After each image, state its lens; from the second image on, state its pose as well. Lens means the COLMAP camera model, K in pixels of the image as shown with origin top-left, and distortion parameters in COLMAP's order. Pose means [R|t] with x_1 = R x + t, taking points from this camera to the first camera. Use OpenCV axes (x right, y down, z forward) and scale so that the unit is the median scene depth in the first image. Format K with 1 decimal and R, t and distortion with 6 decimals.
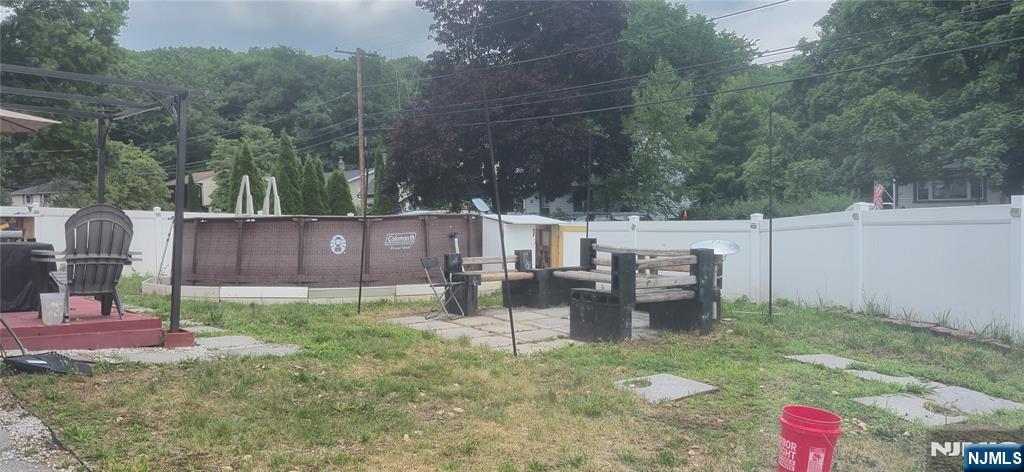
lens RADIAL K [[823.4, 0, 512.0], [0, 823.4, 236.0], [0, 0, 1]] dist [0.100317, -0.137345]
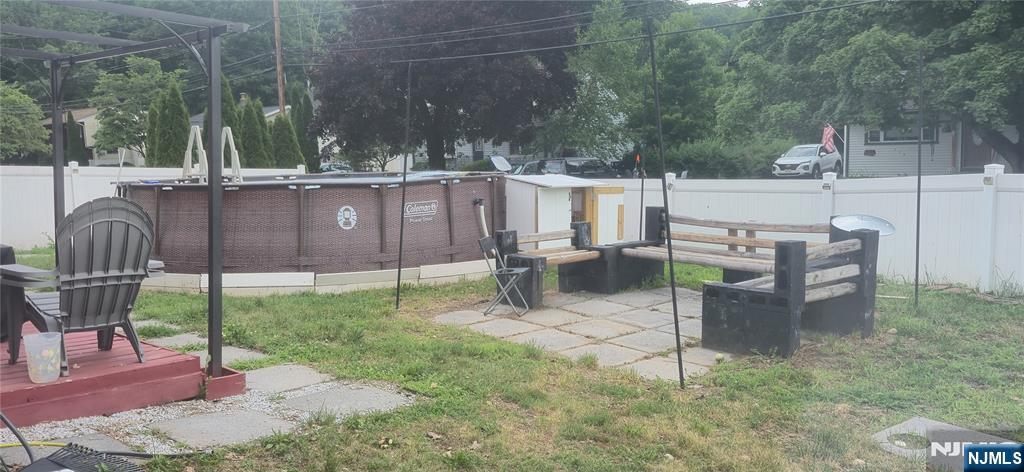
lens RADIAL K [[823.4, 0, 512.0], [0, 823.4, 236.0], [0, 0, 1]] dist [0.100317, -0.137345]
pose [[0.991960, -0.019271, 0.125074, -0.095020], [0.009633, 0.996969, 0.077206, -0.020478], [-0.126182, -0.075381, 0.989139, 0.111230]]
